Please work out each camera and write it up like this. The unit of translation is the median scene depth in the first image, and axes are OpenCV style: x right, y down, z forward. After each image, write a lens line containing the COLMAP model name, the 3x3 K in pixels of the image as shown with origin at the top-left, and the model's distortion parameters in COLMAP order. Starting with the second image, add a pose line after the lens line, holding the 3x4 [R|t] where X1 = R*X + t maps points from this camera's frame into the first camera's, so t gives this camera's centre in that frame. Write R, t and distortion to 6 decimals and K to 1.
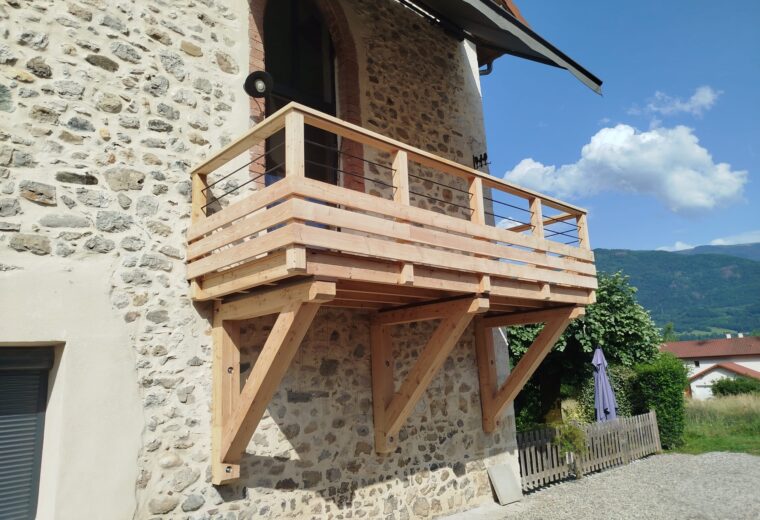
lens RADIAL K [[533.8, 0, 378.1], [0, 533.8, 257.7], [0, 0, 1]] dist [0.005997, 0.011586]
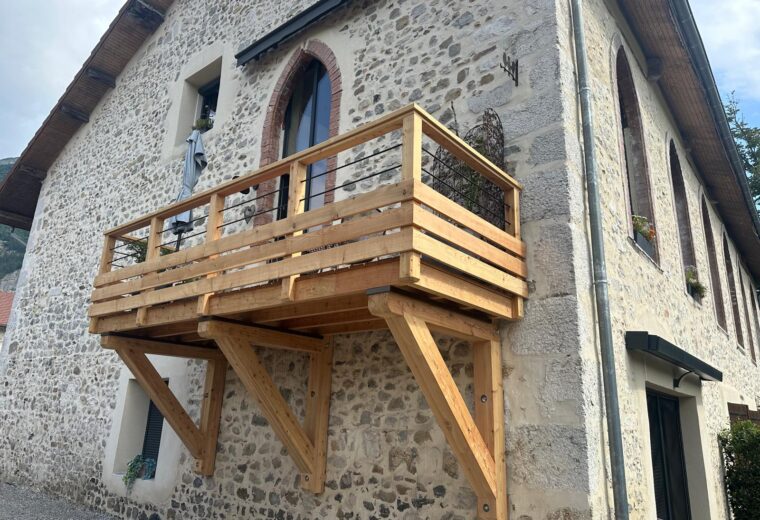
lens RADIAL K [[533.8, 0, 381.3], [0, 533.8, 256.3], [0, 0, 1]] dist [0.005997, 0.011586]
pose [[0.117534, -0.237529, -0.964243, 1.191620], [0.167568, 0.961794, -0.216501, 0.227071], [0.978829, -0.136130, 0.152846, 1.216702]]
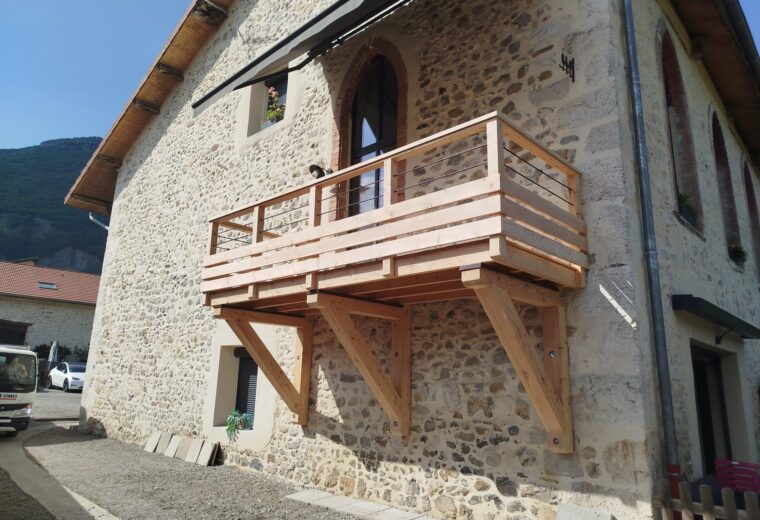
lens RADIAL K [[533.8, 0, 385.7], [0, 533.8, 255.1], [0, 0, 1]] dist [0.005997, 0.011586]
pose [[0.061036, -0.185664, -0.980716, 1.355755], [0.183836, 0.967830, -0.171783, 0.223157], [0.981060, -0.169806, 0.093205, 1.099026]]
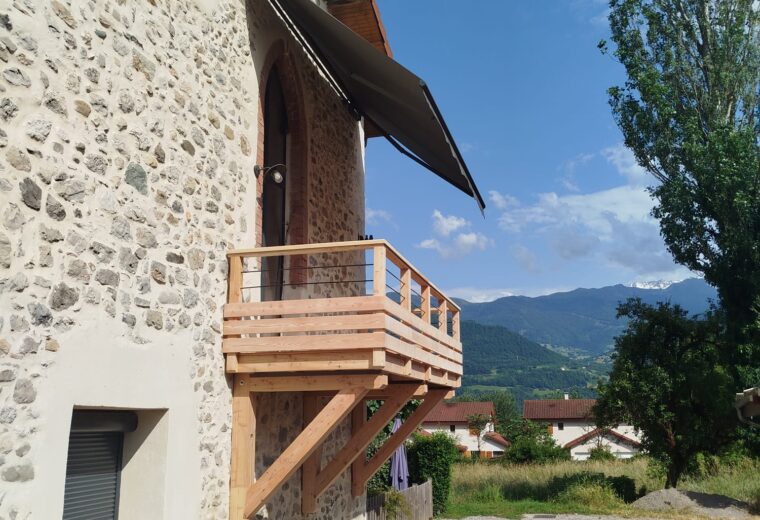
lens RADIAL K [[711.7, 0, 380.7], [0, 711.7, 258.4], [0, 0, 1]] dist [0.031436, 0.000000]
pose [[0.855829, 0.156657, 0.492966, -0.796361], [-0.143313, 0.987539, -0.065021, -0.097153], [-0.497009, -0.015001, 0.867615, -0.415519]]
